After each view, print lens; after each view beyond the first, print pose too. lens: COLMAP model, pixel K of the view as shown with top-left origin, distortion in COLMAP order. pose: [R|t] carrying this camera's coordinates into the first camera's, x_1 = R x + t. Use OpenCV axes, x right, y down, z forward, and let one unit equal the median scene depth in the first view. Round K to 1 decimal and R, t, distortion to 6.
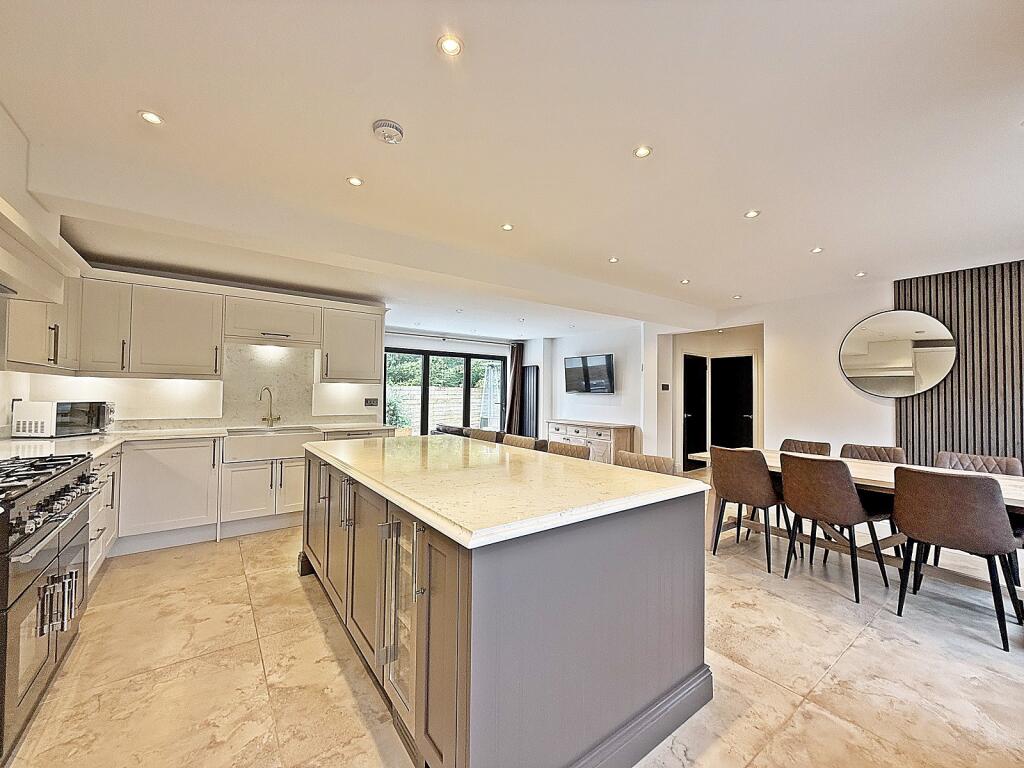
lens RADIAL K [[411.0, 0, 511.0], [0, 411.0, 390.3], [0, 0, 1]] dist [0.000118, 0.000324]
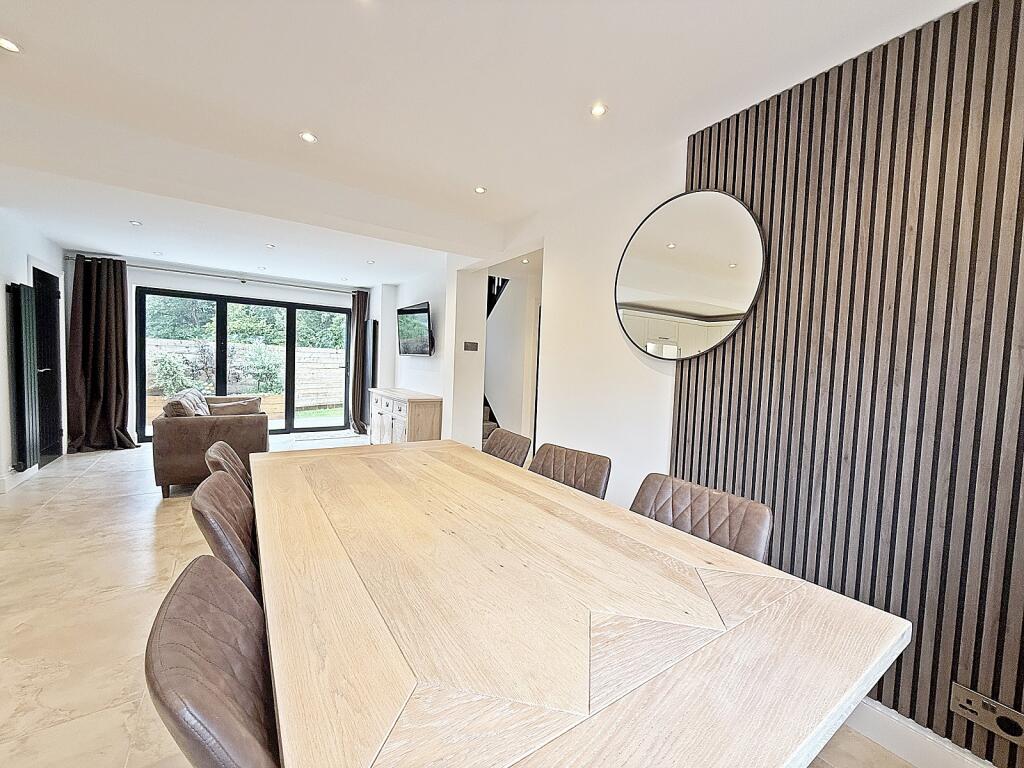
lens RADIAL K [[411.0, 0, 512.3], [0, 411.0, 379.6], [0, 0, 1]] dist [0.000118, 0.000324]
pose [[0.999566, 0.024815, -0.015890, 0.432797], [-0.024047, 0.998616, 0.046778, 0.014184], [0.017028, -0.046376, 0.998779, 0.274508]]
